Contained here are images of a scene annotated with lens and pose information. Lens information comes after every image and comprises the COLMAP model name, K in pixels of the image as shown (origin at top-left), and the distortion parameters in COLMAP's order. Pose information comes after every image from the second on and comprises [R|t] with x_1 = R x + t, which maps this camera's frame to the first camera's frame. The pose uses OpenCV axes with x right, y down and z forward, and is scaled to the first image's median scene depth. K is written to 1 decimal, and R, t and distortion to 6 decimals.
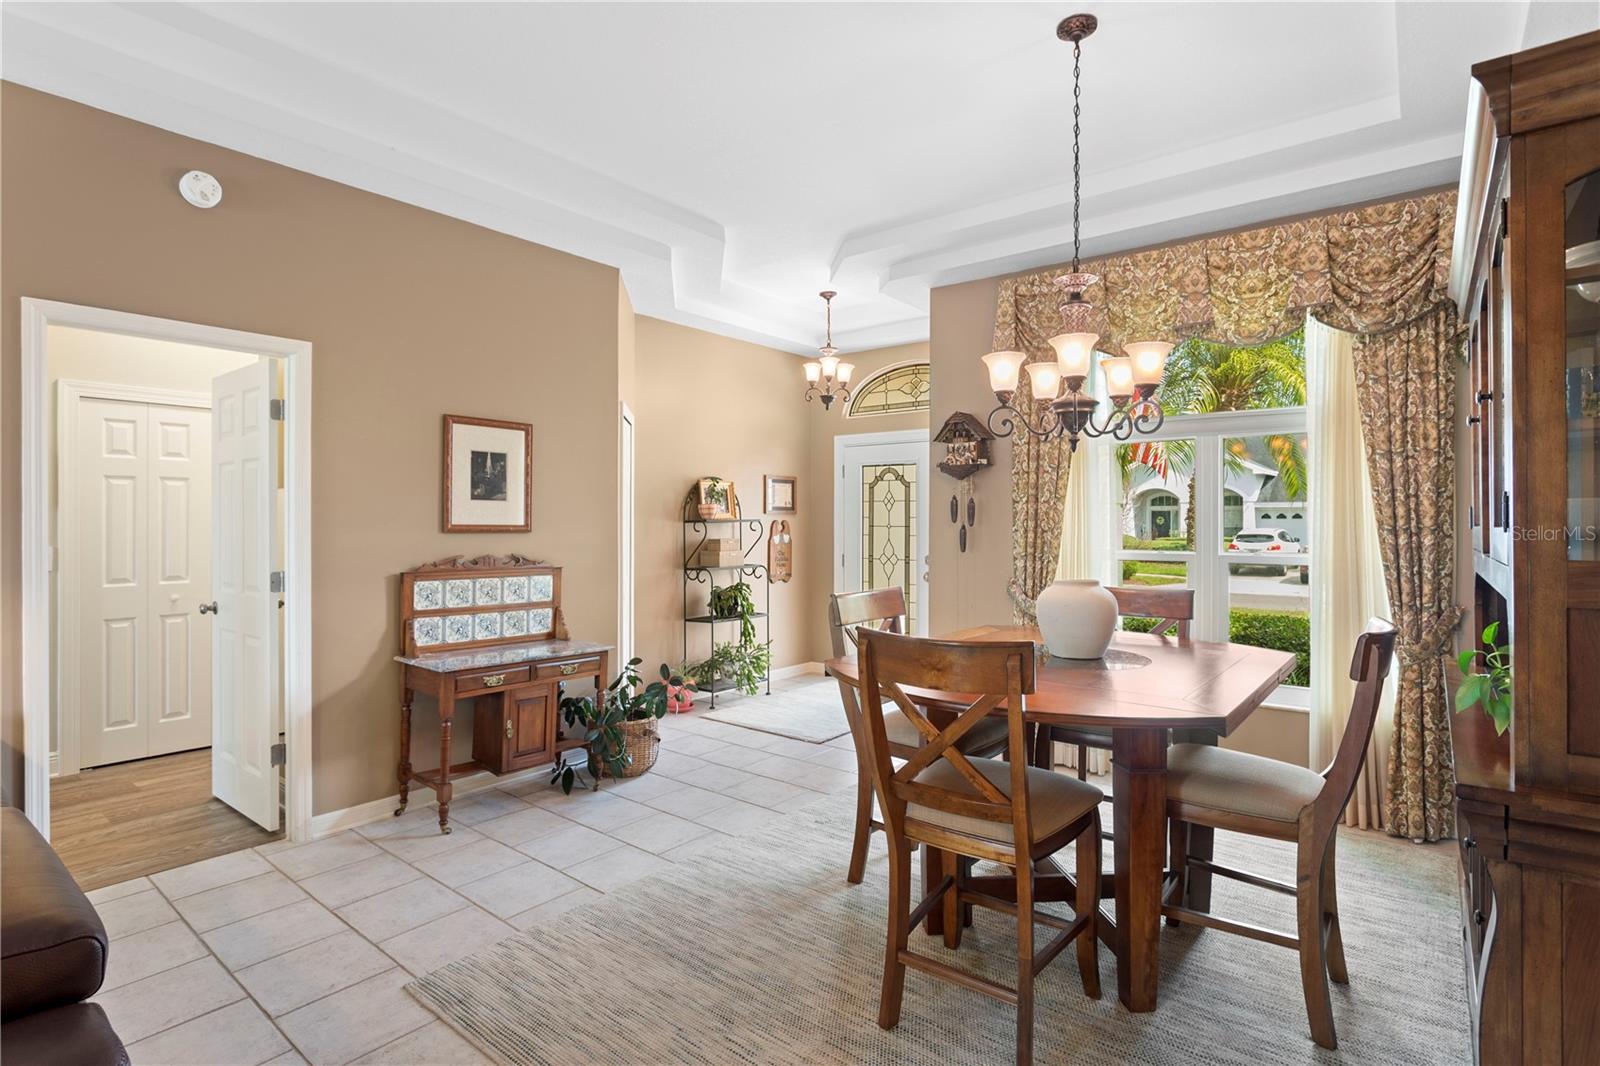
lens RADIAL K [[792.8, 0, 799.3], [0, 792.8, 540.2], [0, 0, 1]] dist [-0.000641, 0.000038]
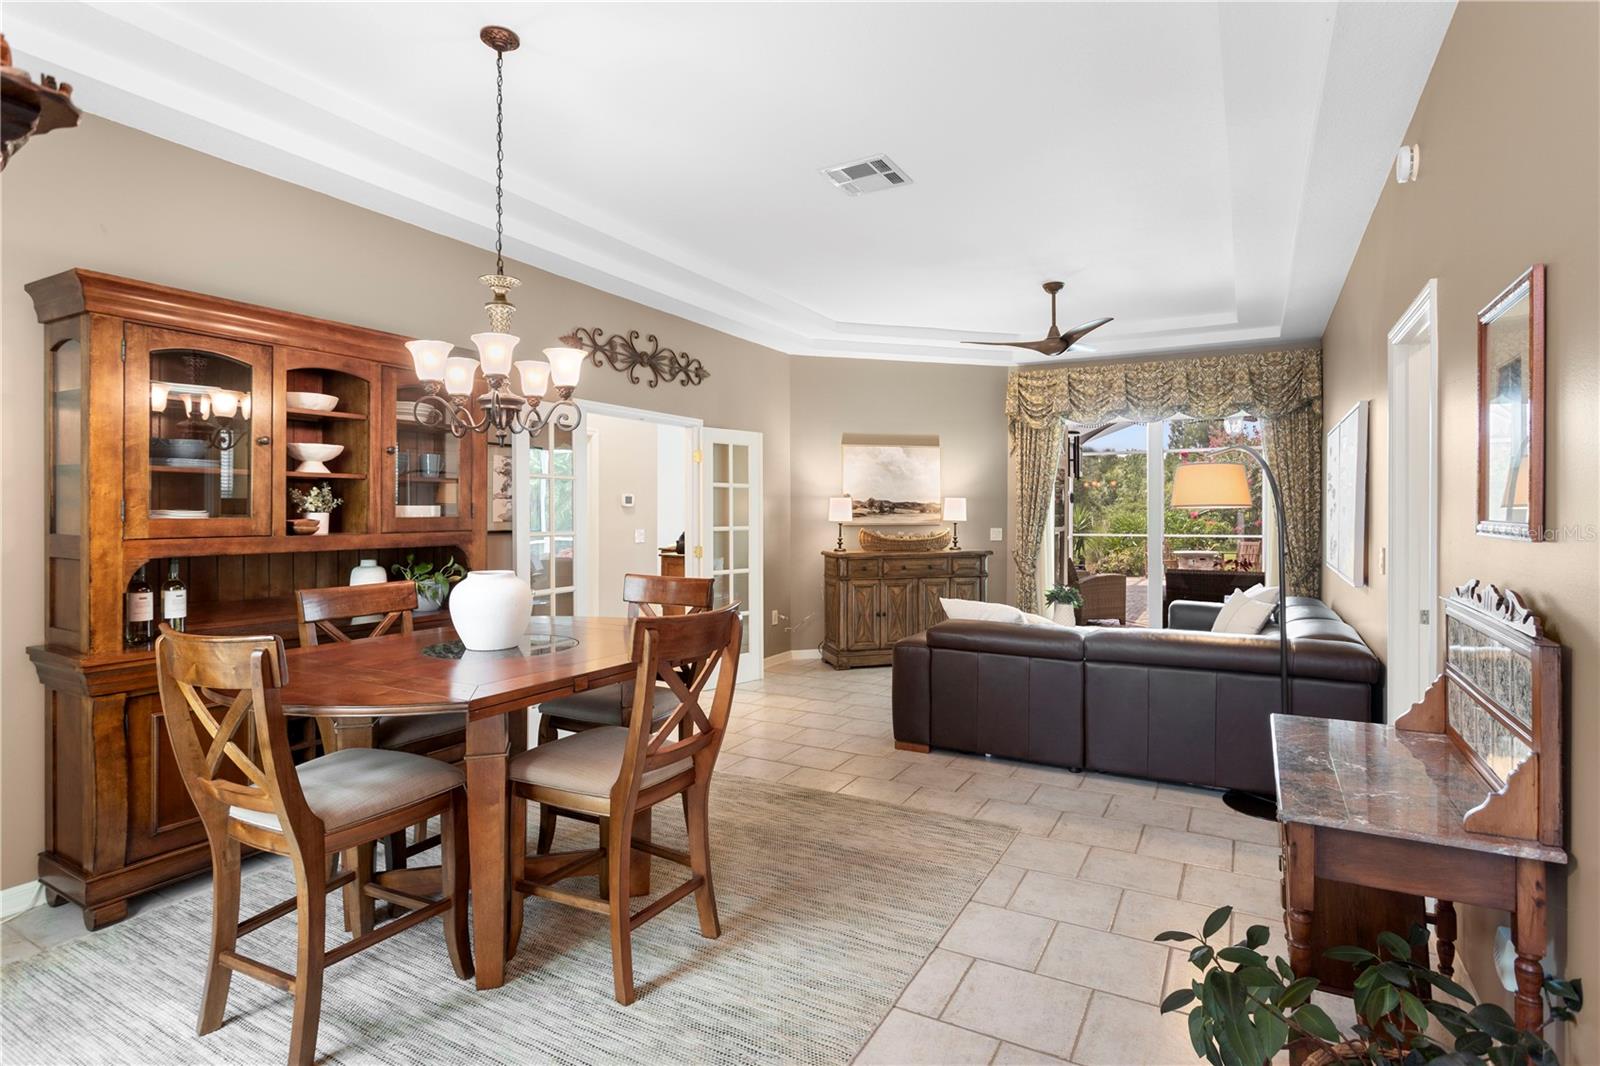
lens RADIAL K [[792.8, 0, 799.3], [0, 792.8, 540.2], [0, 0, 1]] dist [-0.000641, 0.000038]
pose [[-0.986874, 0.001992, -0.161480, 0.132618], [-0.006026, 0.998773, 0.049145, -0.043099], [0.161380, 0.049473, -0.985652, 2.119427]]
